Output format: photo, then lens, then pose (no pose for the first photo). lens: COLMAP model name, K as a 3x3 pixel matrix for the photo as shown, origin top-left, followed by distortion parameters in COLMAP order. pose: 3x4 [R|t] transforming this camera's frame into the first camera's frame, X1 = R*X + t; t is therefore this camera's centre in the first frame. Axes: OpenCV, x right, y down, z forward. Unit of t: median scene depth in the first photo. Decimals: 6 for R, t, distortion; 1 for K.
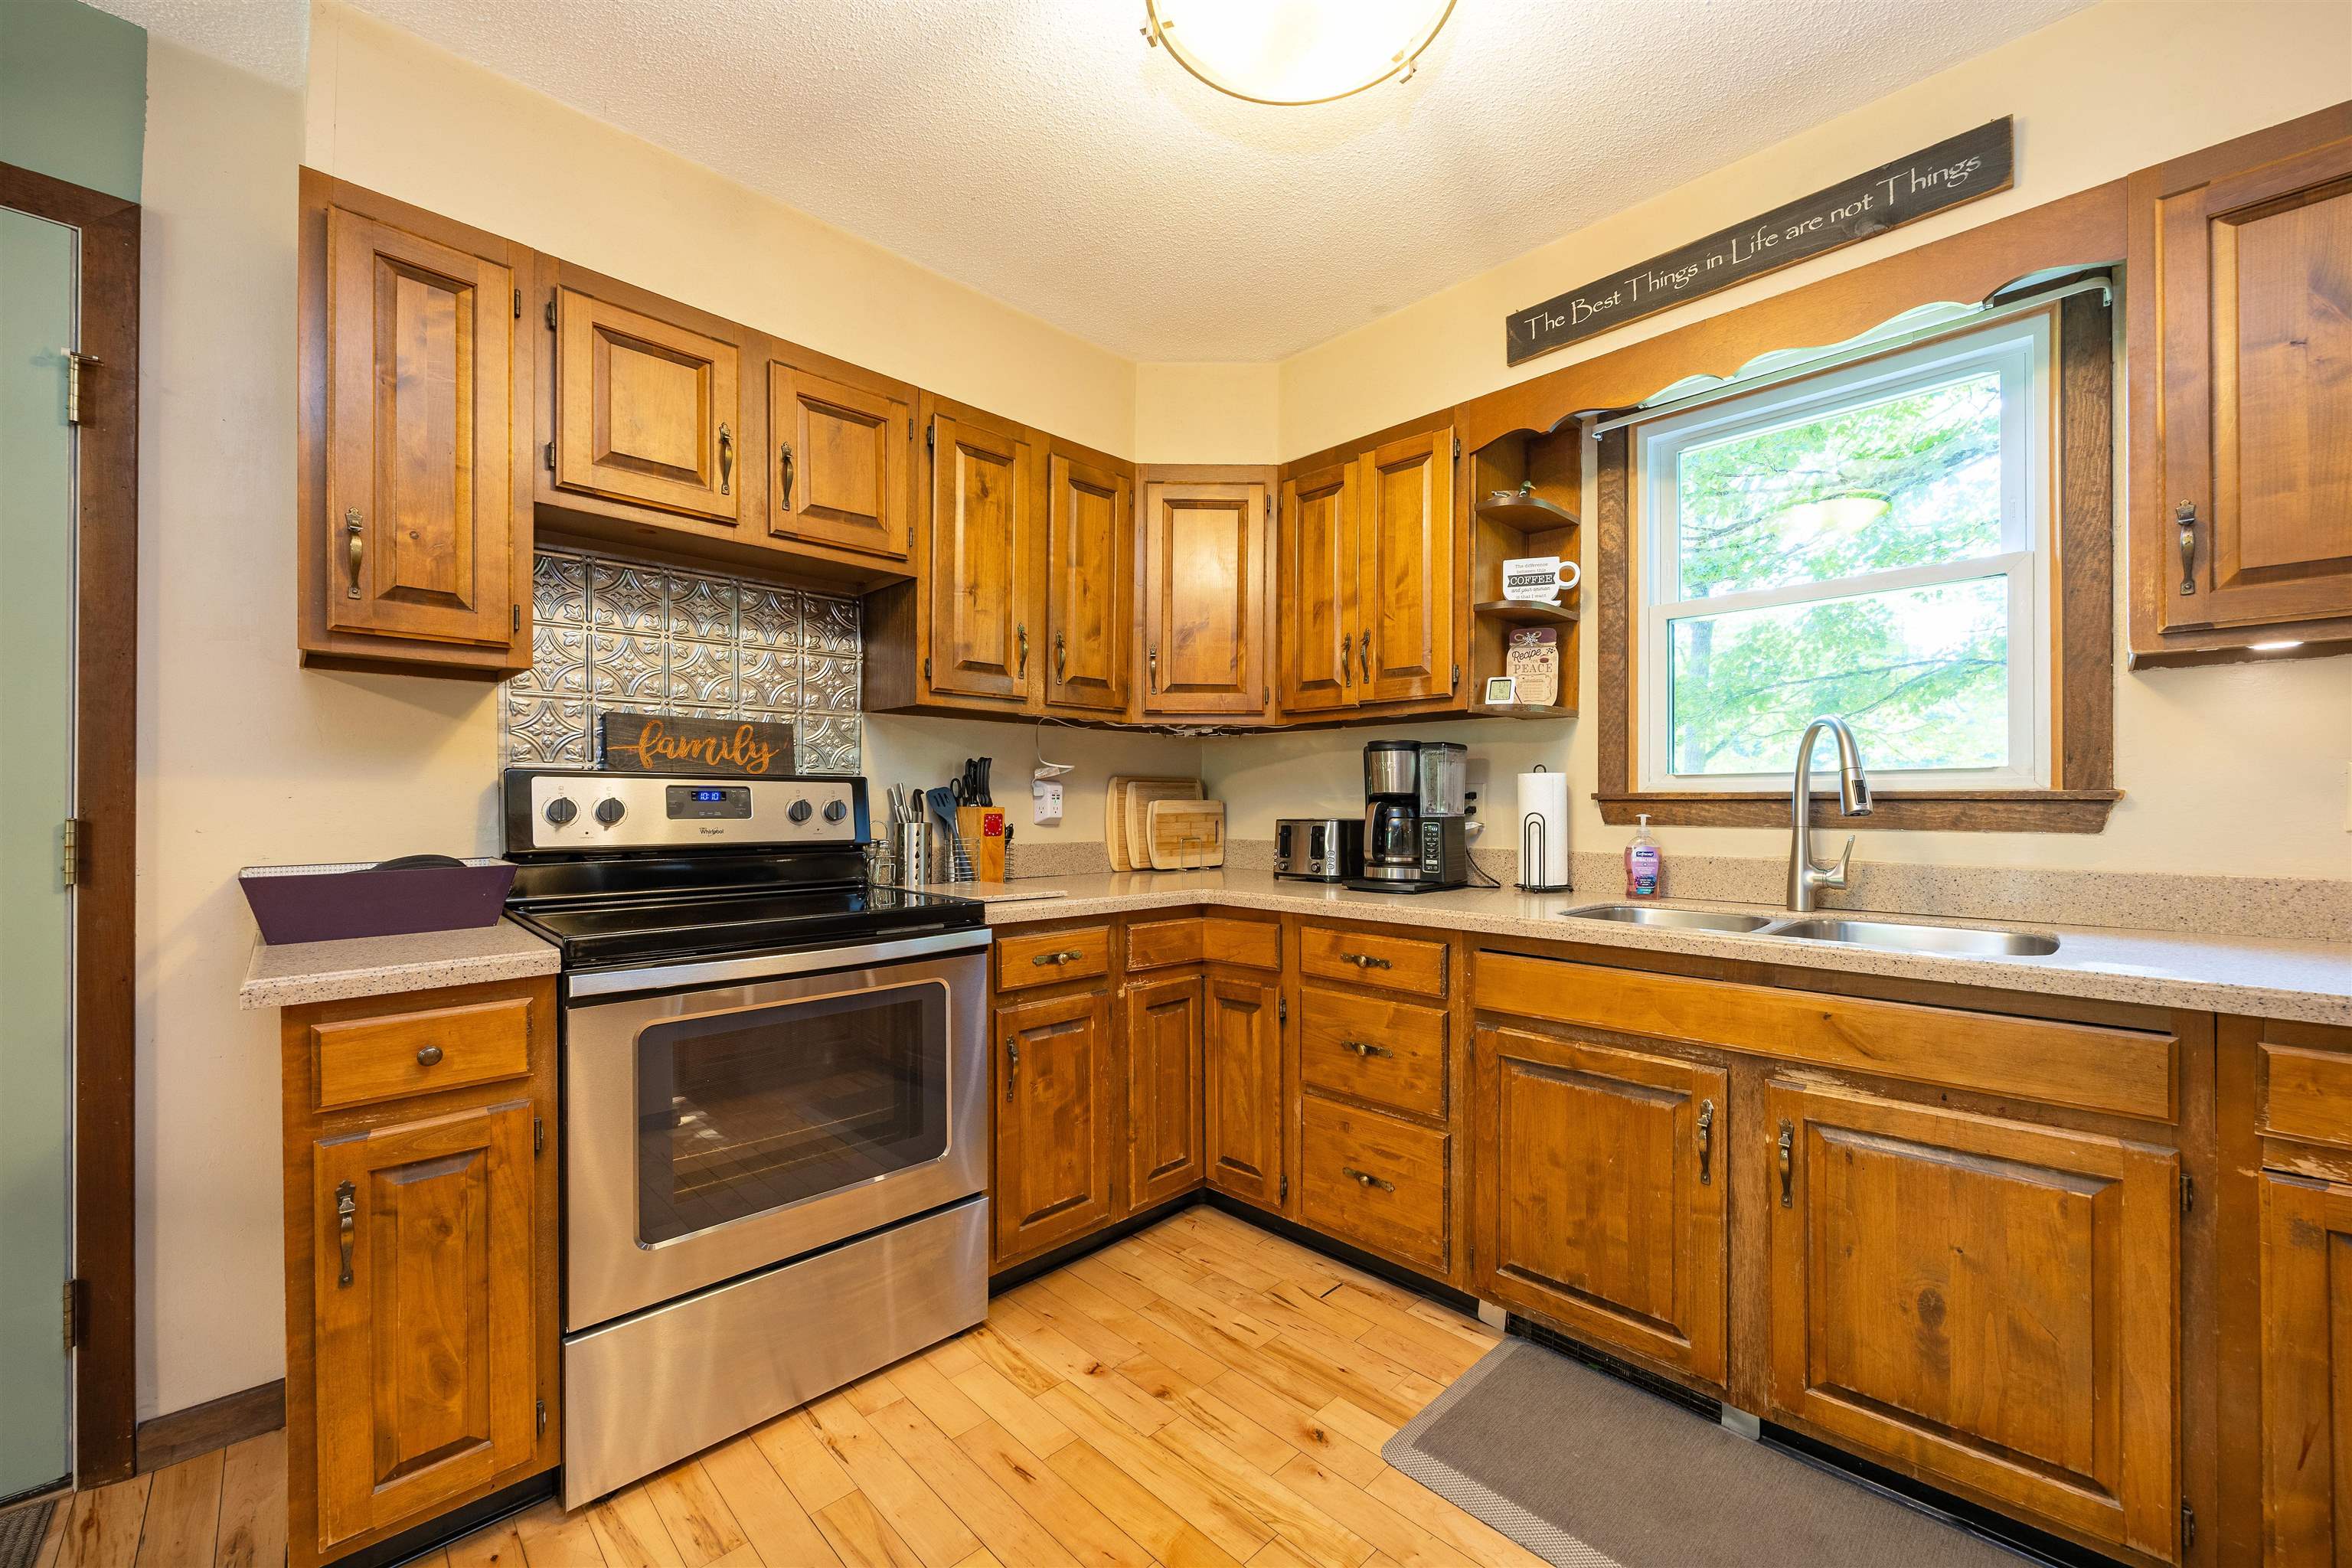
lens RADIAL K [[643.4, 0, 819.1], [0, 643.4, 803.5], [0, 0, 1]] dist [-0.000182, 0.000026]
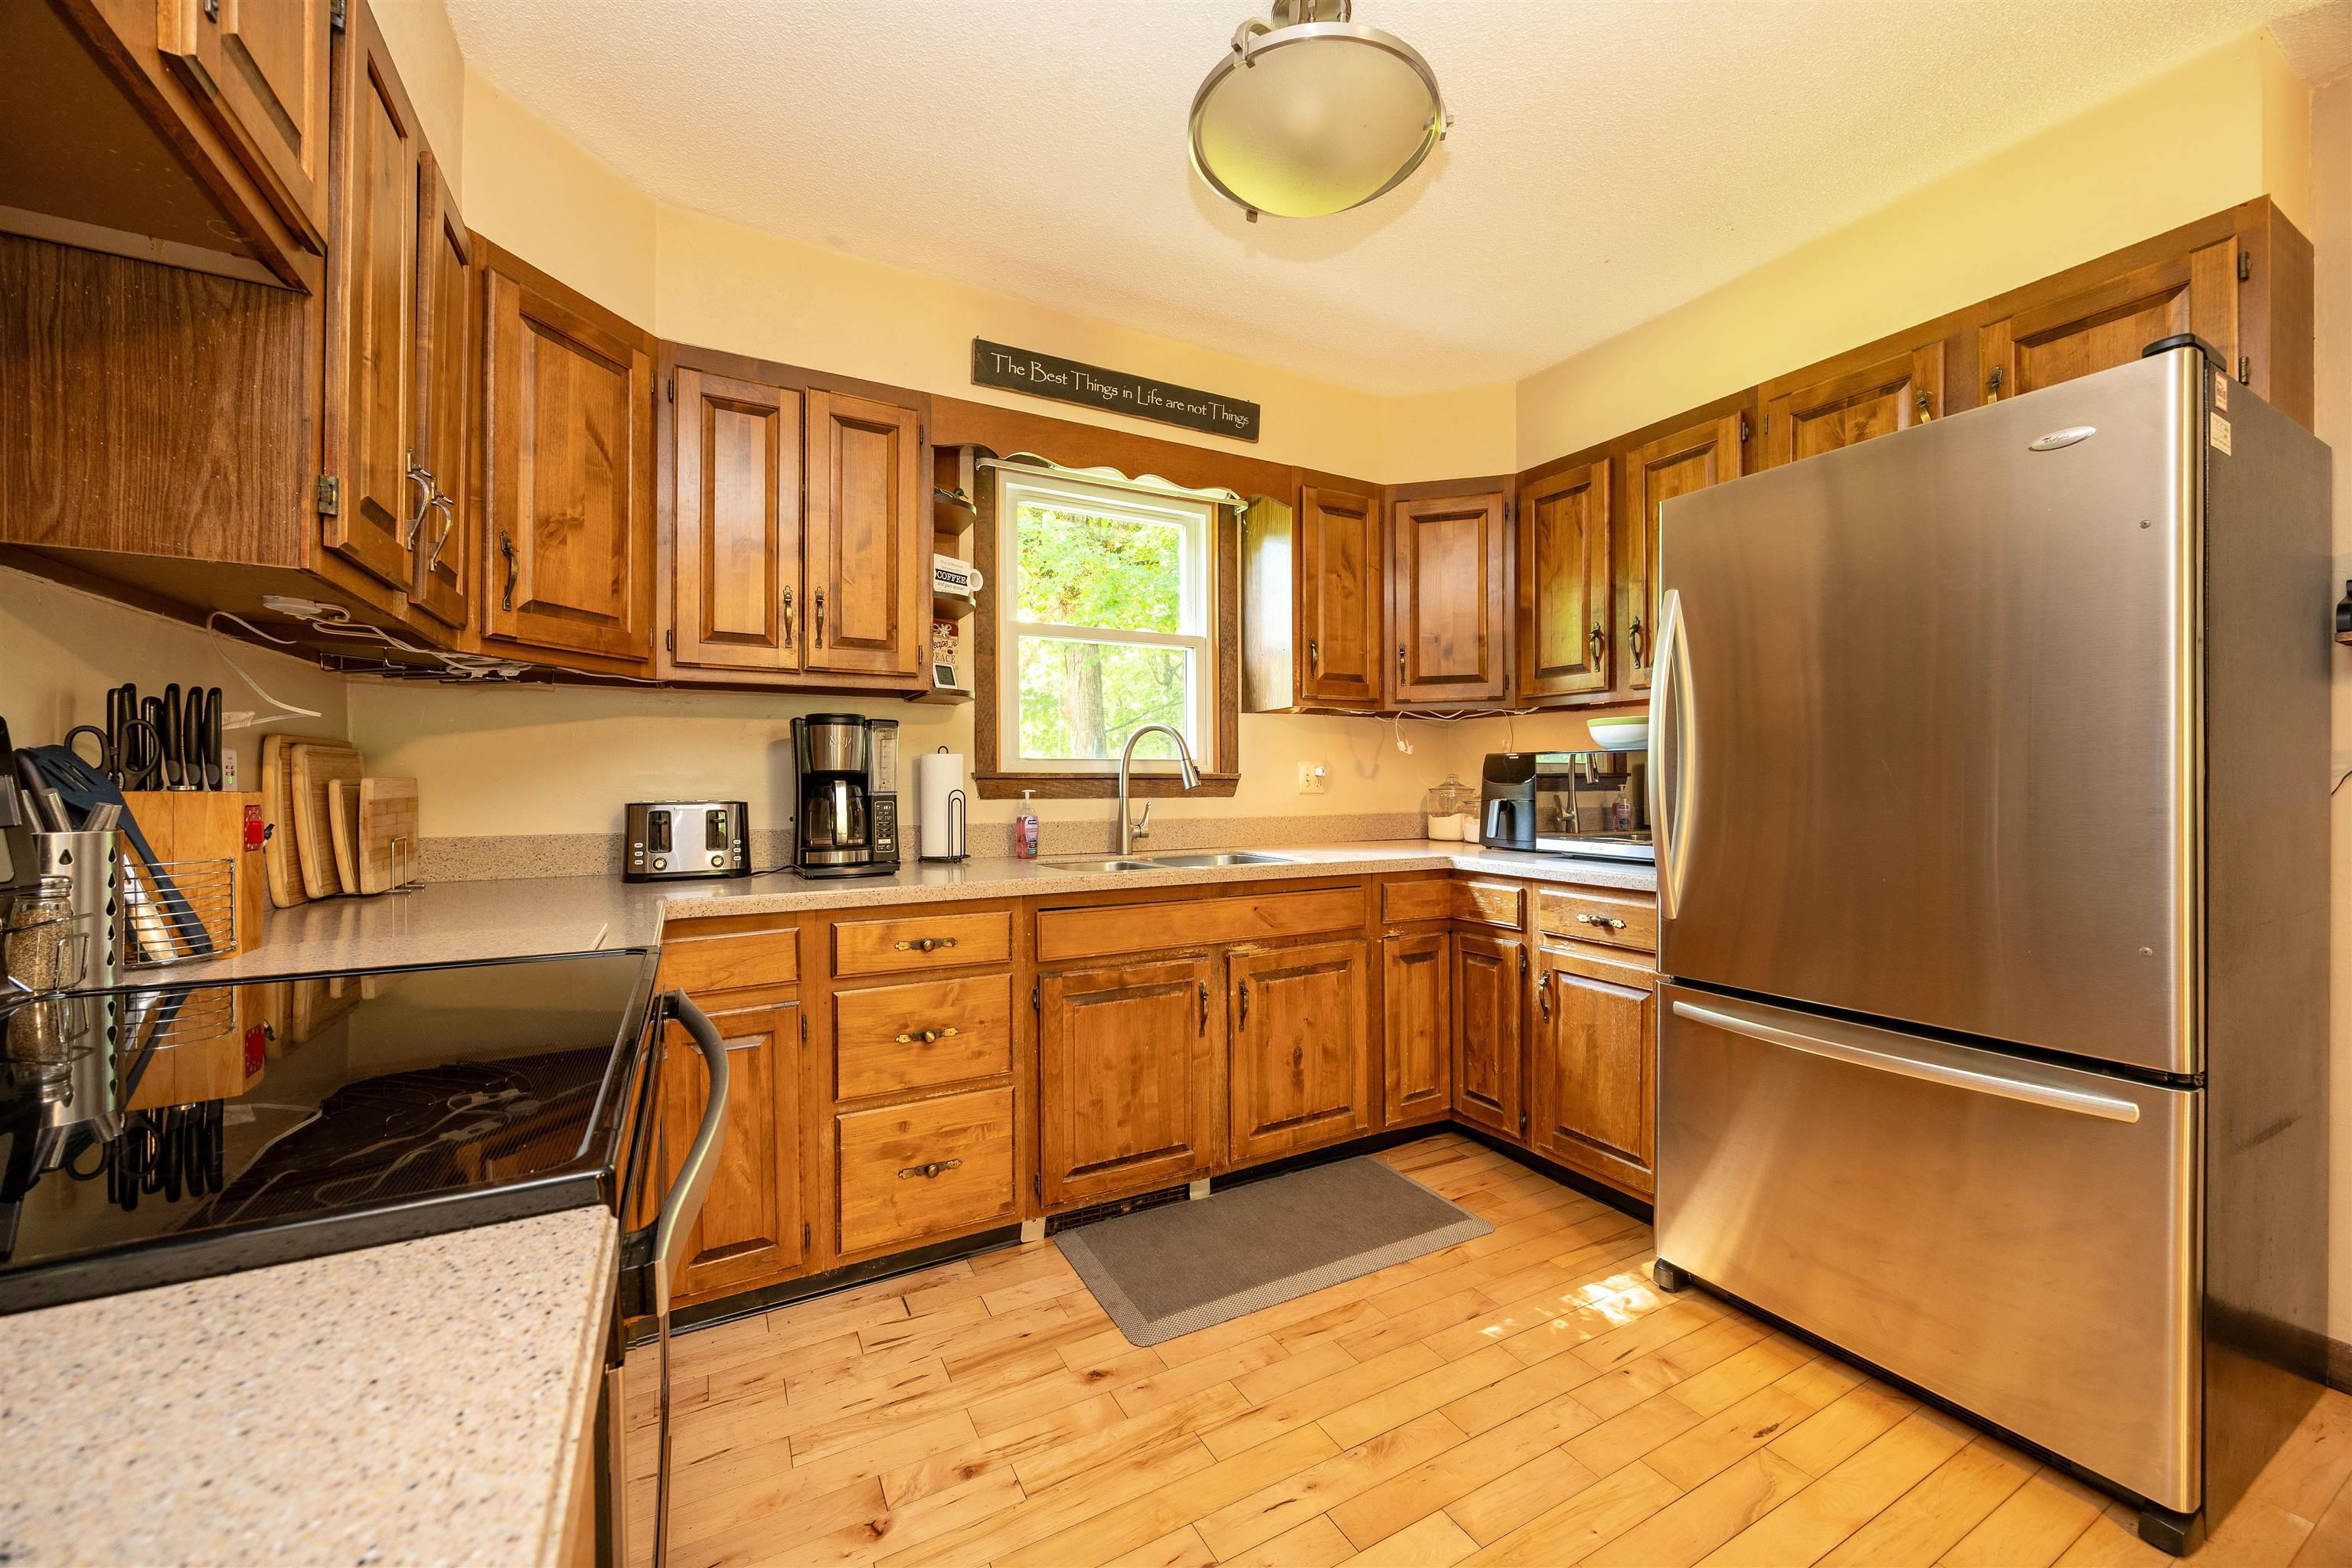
lens RADIAL K [[1122.9, 0, 904.8], [0, 1122.9, 785.1], [0, 0, 1]] dist [-0.002790, -0.000399]
pose [[0.276653, -0.003385, 0.960964, -0.833045], [0.002489, 0.999993, 0.002806, 0.000635], [-0.960967, 0.001615, 0.276659, 0.604087]]
